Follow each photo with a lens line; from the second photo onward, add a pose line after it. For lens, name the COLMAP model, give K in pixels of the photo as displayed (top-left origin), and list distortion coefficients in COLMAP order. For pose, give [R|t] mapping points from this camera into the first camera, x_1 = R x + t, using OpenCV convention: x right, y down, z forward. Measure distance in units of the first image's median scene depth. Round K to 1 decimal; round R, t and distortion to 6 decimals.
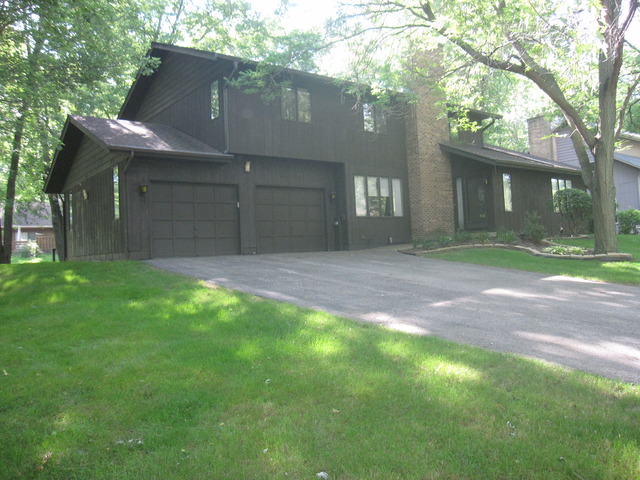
lens RADIAL K [[532.0, 0, 320.0], [0, 532.0, 240.0], [0, 0, 1]] dist [-0.070652, -0.000902]
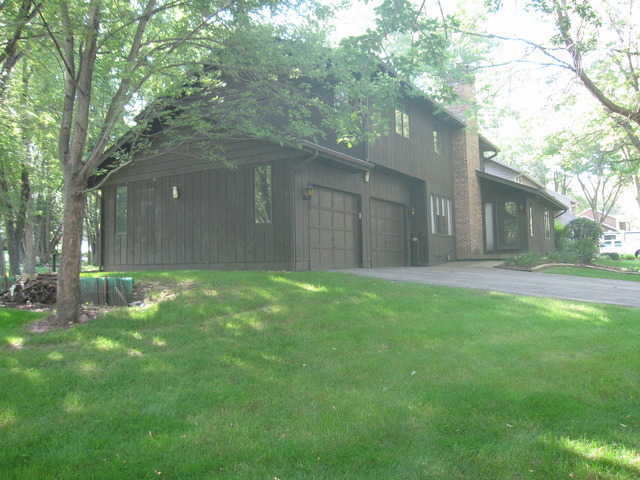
lens RADIAL K [[532.0, 0, 320.0], [0, 532.0, 240.0], [0, 0, 1]] dist [-0.070652, -0.000902]
pose [[0.944288, 0.046034, 0.325885, -0.477904], [-0.035245, 0.998620, -0.038935, 0.016132], [-0.327227, 0.025280, 0.944607, 0.099270]]
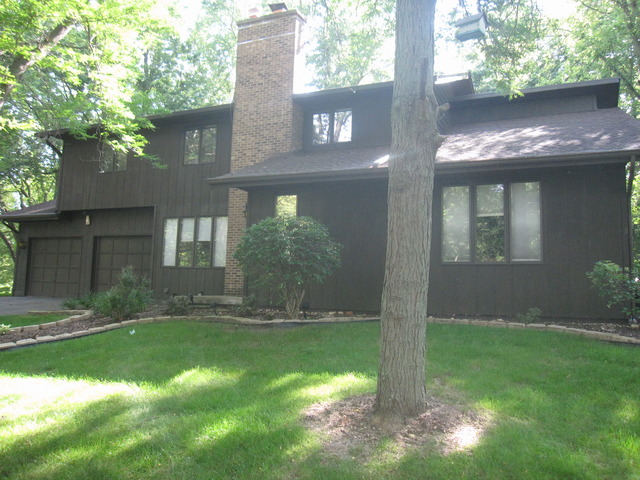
lens RADIAL K [[532.0, 0, 320.0], [0, 532.0, 240.0], [0, 0, 1]] dist [-0.070652, -0.000902]
pose [[0.412755, -0.024312, -0.910518, 0.956700], [-0.029468, 0.998764, -0.040027, -0.060750], [0.910365, 0.043353, 0.411528, 0.893006]]
